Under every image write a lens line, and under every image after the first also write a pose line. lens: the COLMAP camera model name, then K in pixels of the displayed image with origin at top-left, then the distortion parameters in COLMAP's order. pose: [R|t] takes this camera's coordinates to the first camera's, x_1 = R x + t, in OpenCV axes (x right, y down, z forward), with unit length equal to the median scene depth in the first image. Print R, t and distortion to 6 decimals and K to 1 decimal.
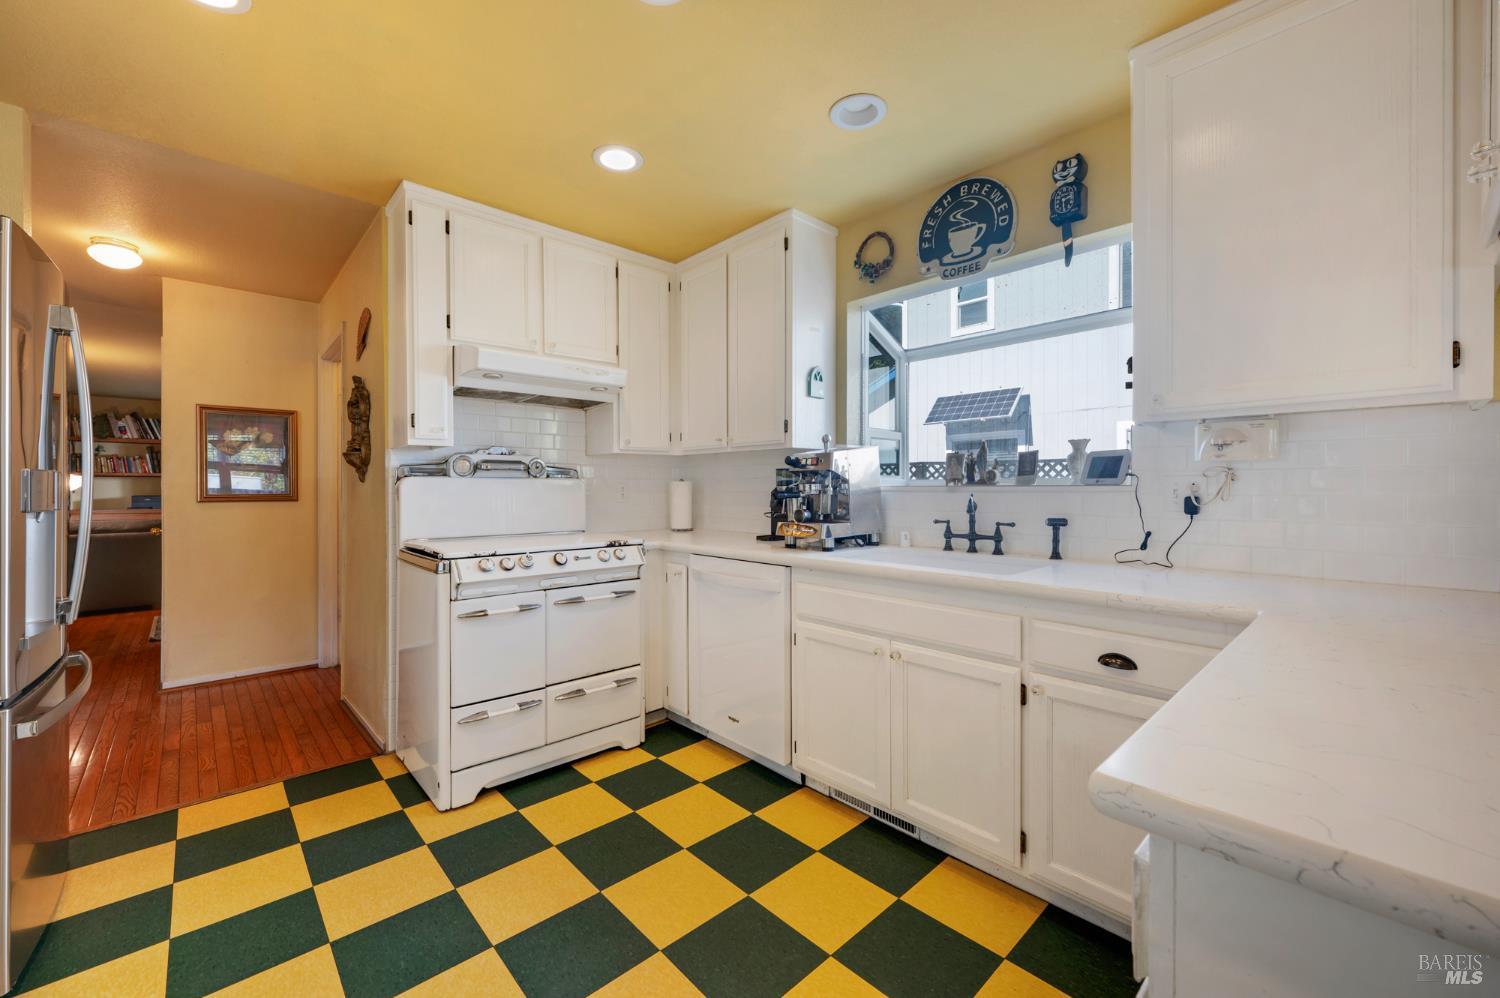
lens RADIAL K [[602.8, 0, 753.3], [0, 602.8, 489.4], [0, 0, 1]] dist [-0.003541, -0.000253]
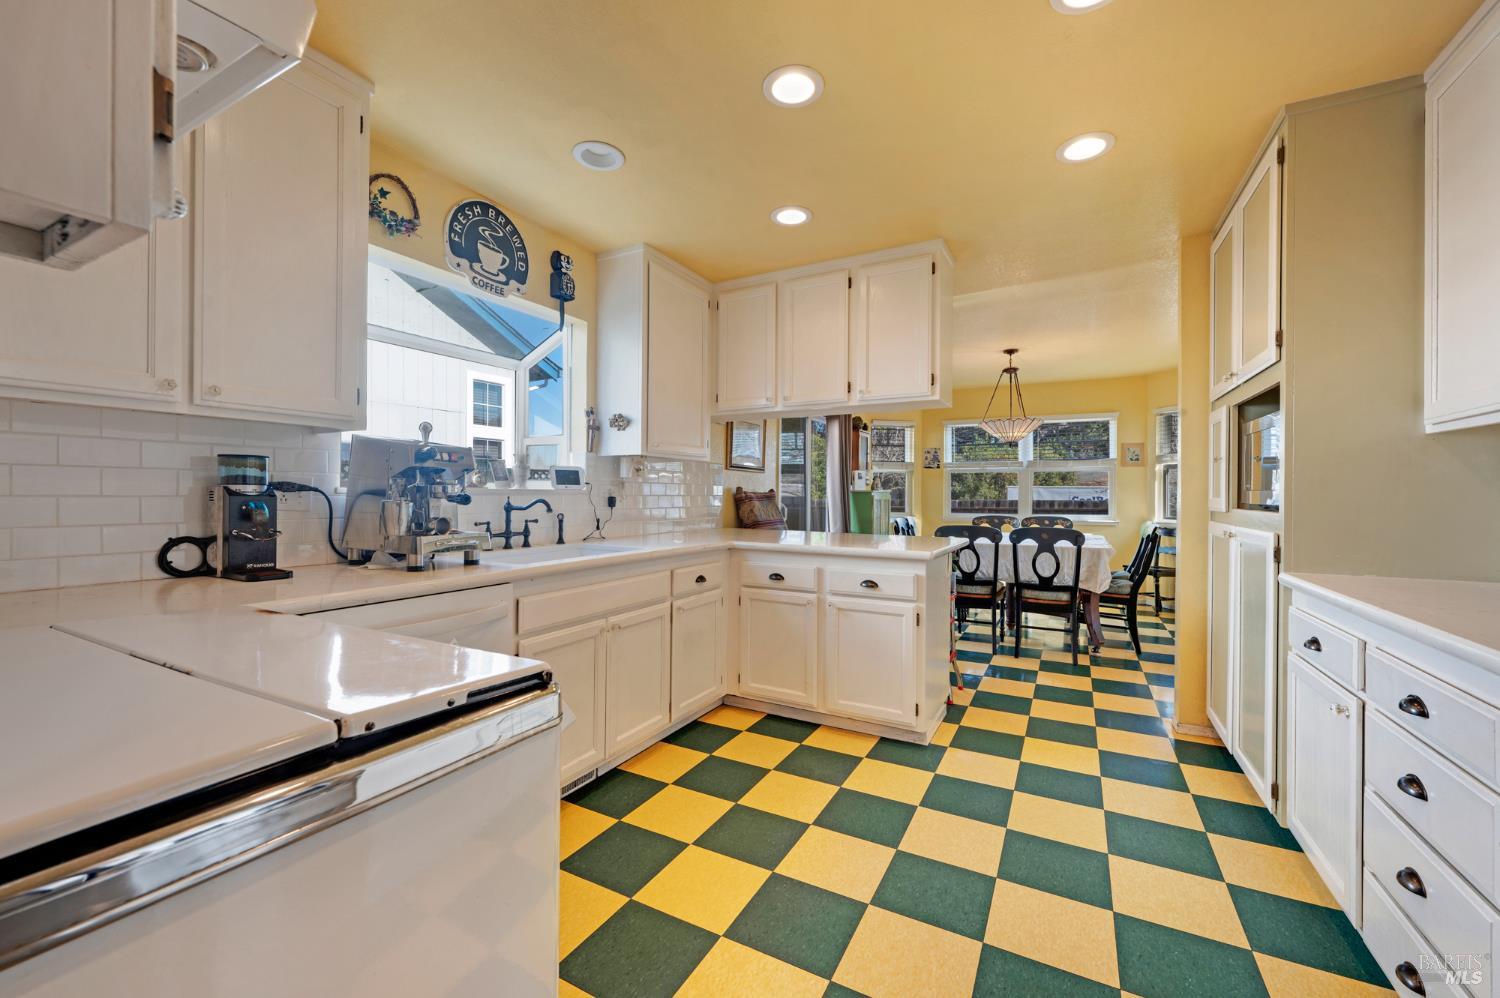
lens RADIAL K [[602.8, 0, 737.9], [0, 602.8, 498.5], [0, 0, 1]] dist [-0.003541, -0.000253]
pose [[-0.310984, -0.005759, 0.950398, -0.837201], [-0.000776, 0.999983, 0.005806, 0.004812], [-0.950415, 0.001068, -0.310983, 0.948961]]
